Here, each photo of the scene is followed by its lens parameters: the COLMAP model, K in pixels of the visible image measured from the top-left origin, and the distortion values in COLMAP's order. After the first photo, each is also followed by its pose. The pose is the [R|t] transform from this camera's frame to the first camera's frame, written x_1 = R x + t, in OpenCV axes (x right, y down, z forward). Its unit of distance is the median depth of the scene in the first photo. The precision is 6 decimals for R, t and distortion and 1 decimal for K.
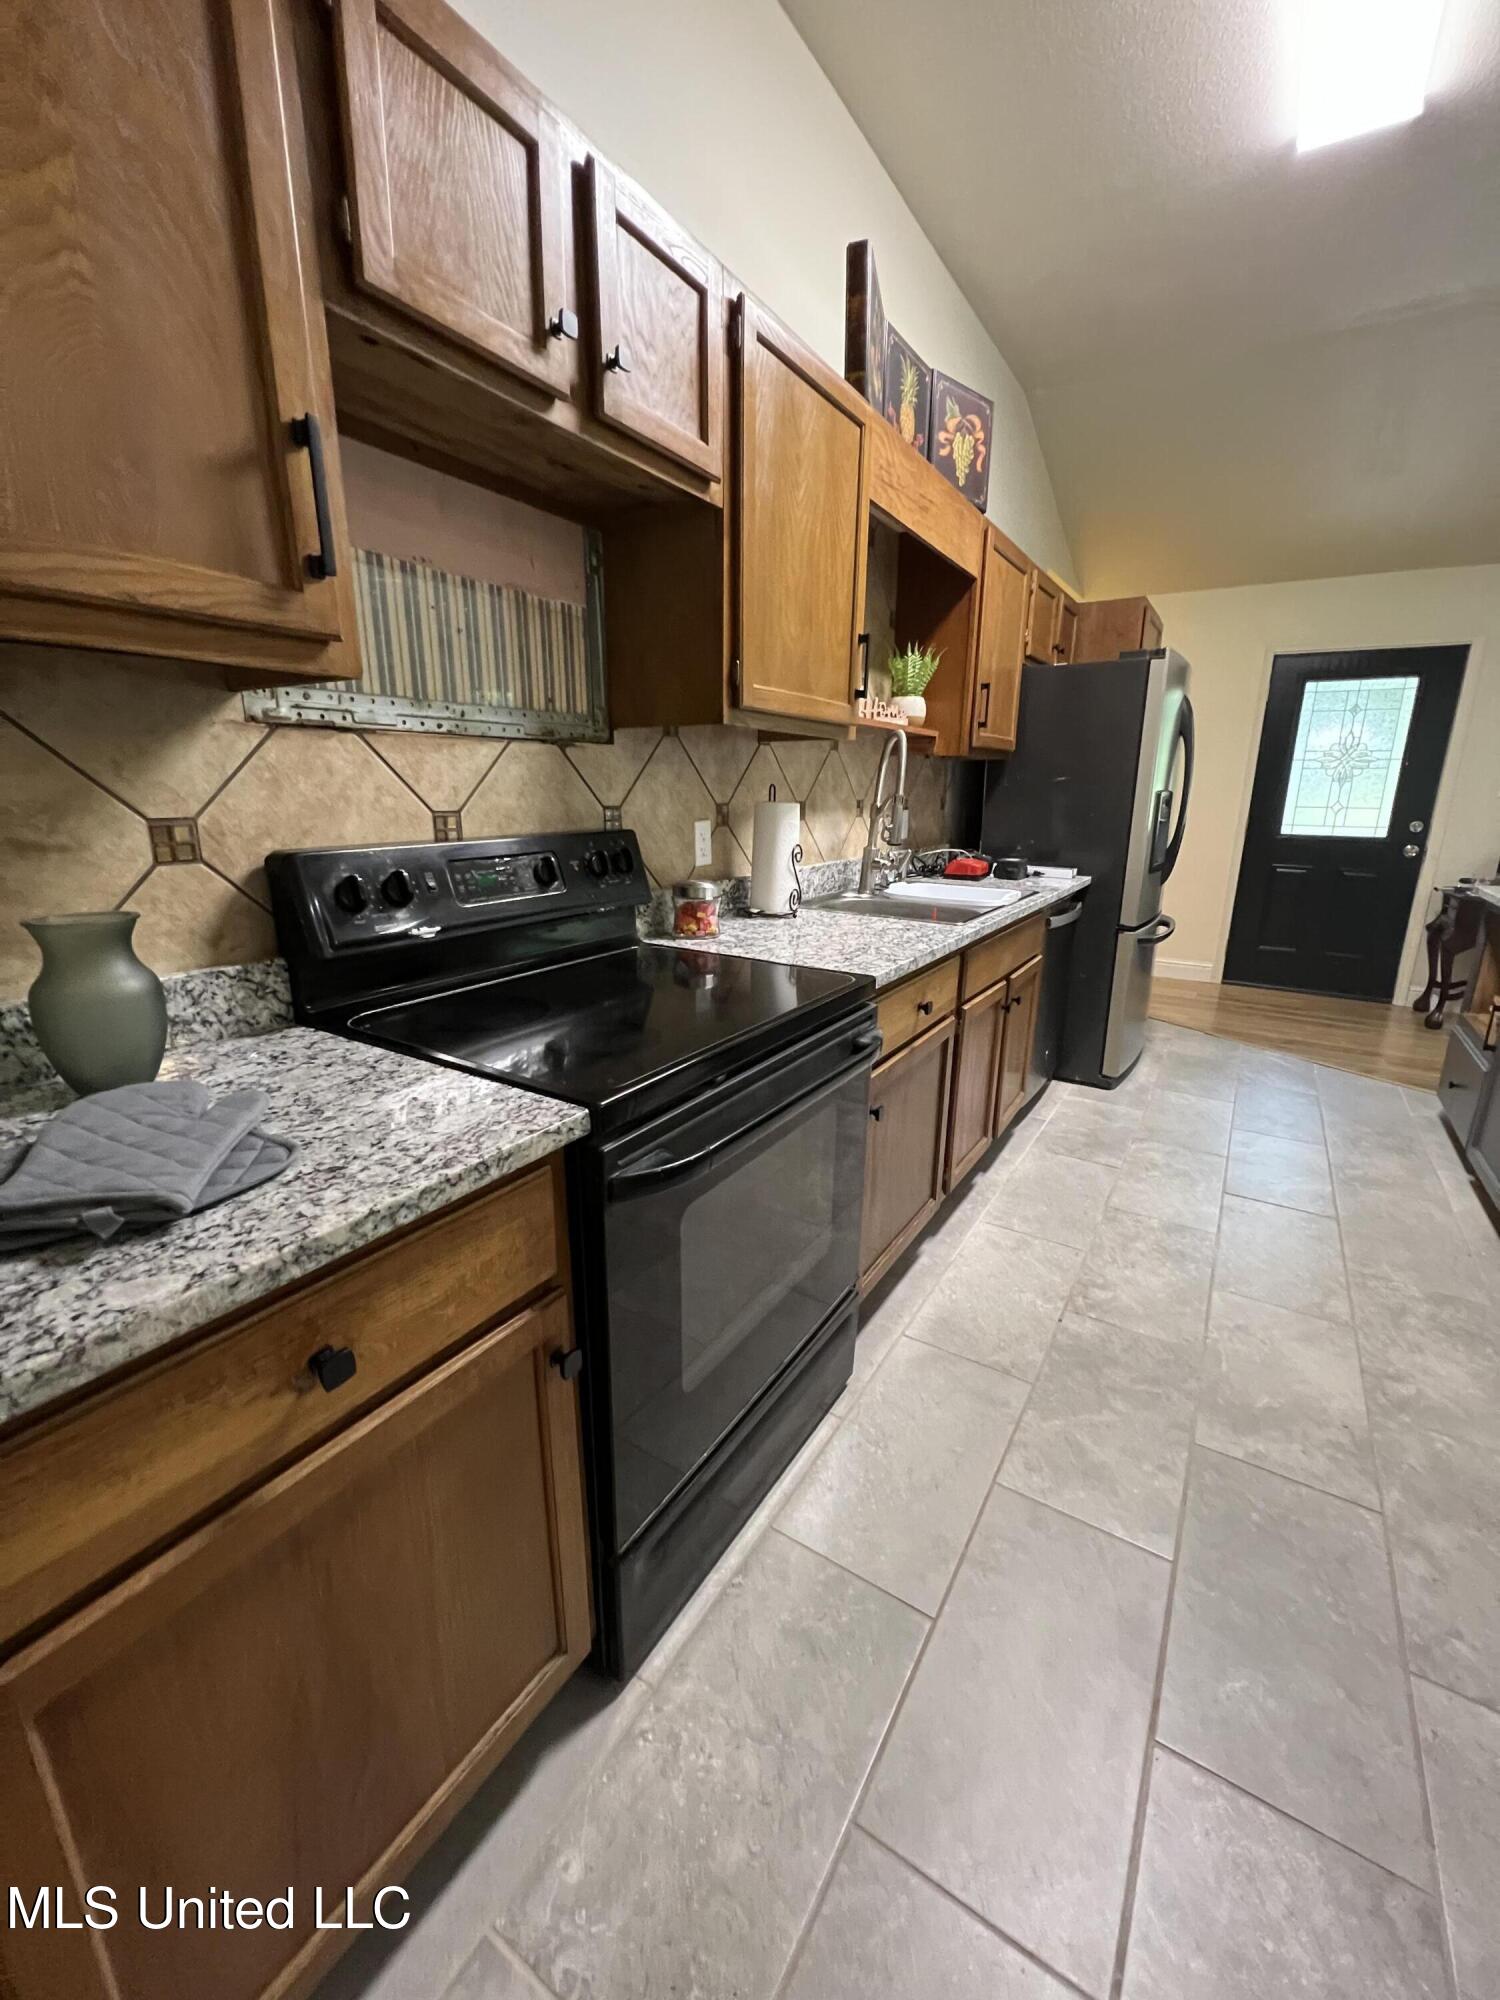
lens RADIAL K [[801.7, 0, 755.7], [0, 801.7, 994.8], [0, 0, 1]] dist [-0.004164, 0.000847]
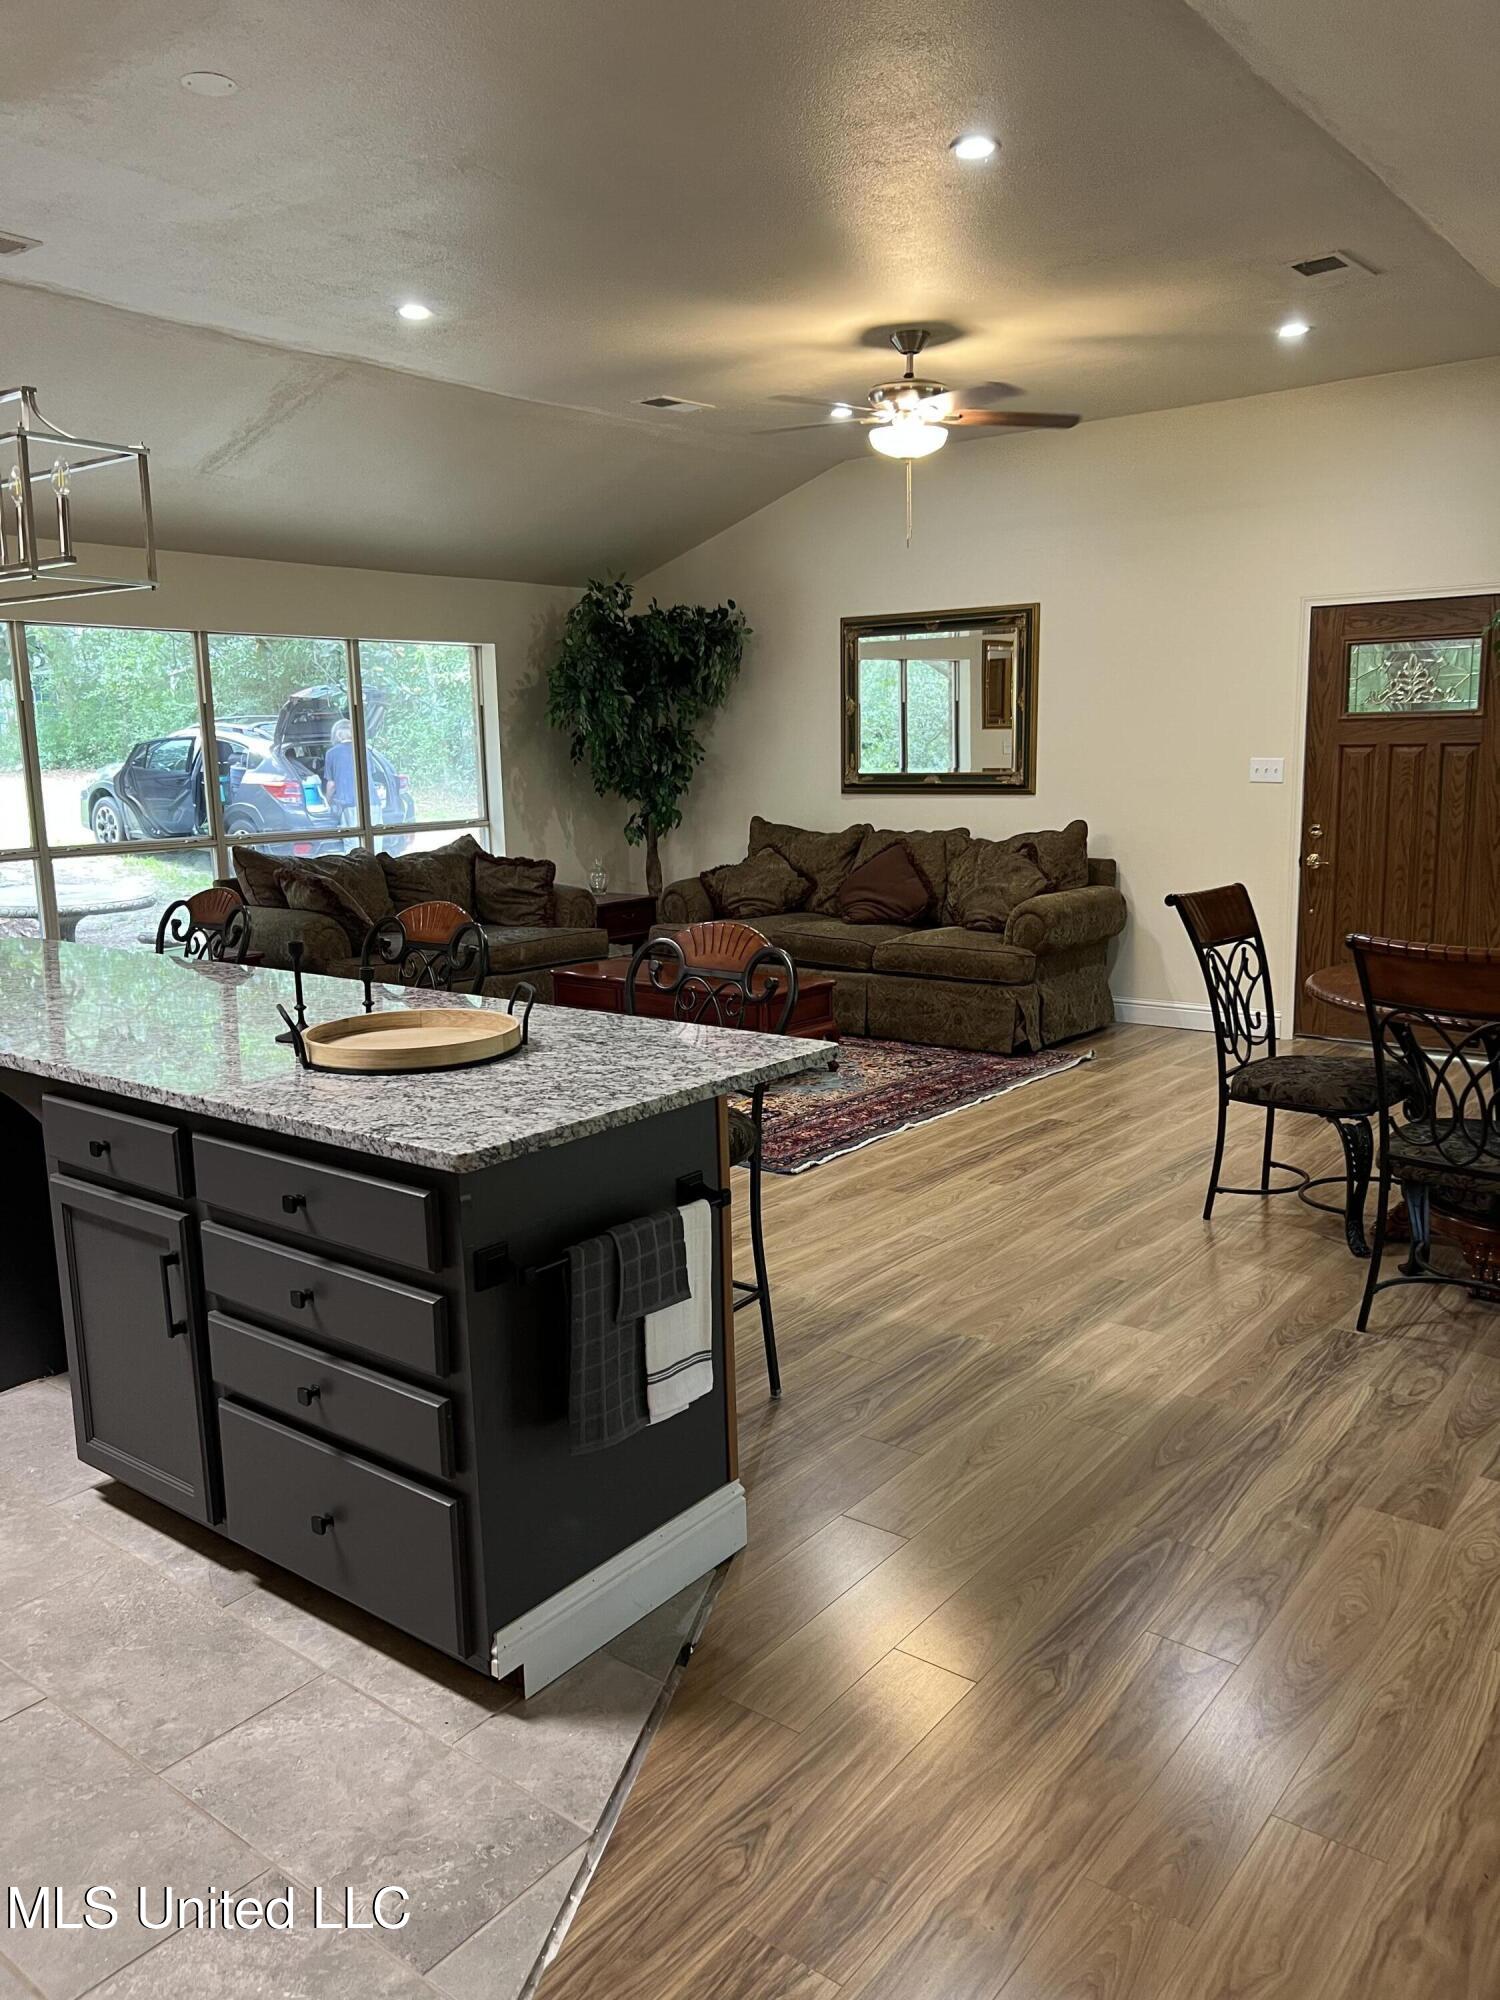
lens RADIAL K [[1507.1, 0, 753.5], [0, 1507.1, 996.5], [0, 0, 1]] dist [0.060396, -0.062914]
pose [[0.101574, -0.181439, 0.978142, -0.688370], [0.269125, 0.951578, 0.148565, -0.142957], [-0.957734, 0.248153, 0.145485, -0.206384]]
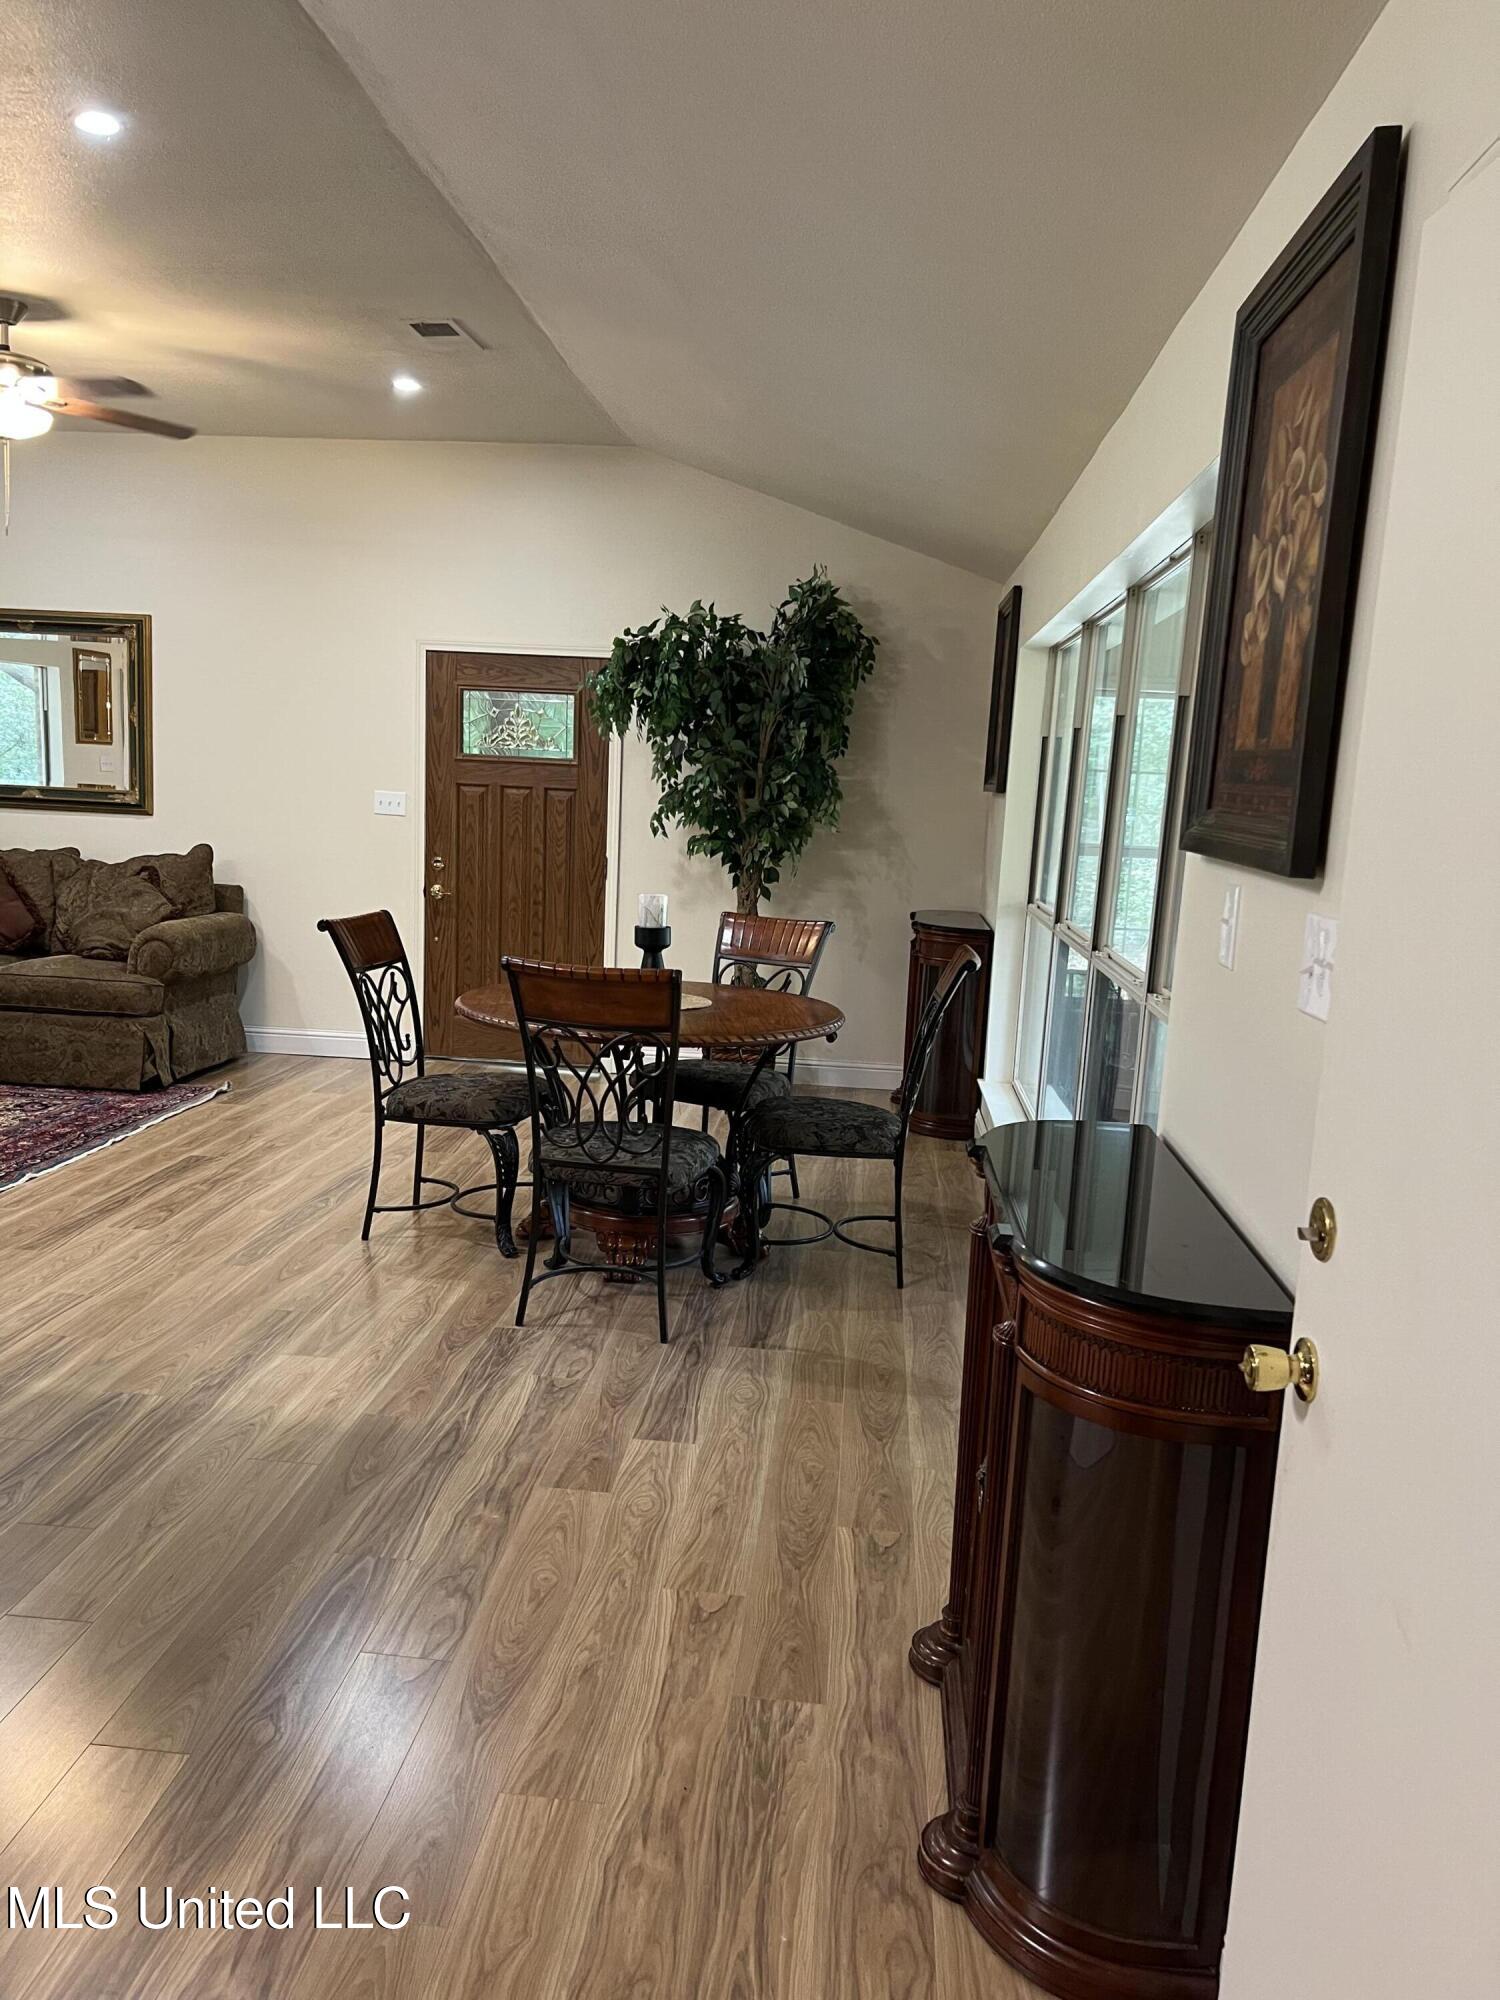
lens RADIAL K [[1507.1, 0, 731.3], [0, 1507.1, 998.3], [0, 0, 1]] dist [0.060396, -0.062914]
pose [[-0.442621, -0.158259, 0.882633, -0.672681], [0.178482, 0.949059, 0.259674, -0.157836], [-0.878767, 0.272471, -0.391827, -0.089576]]
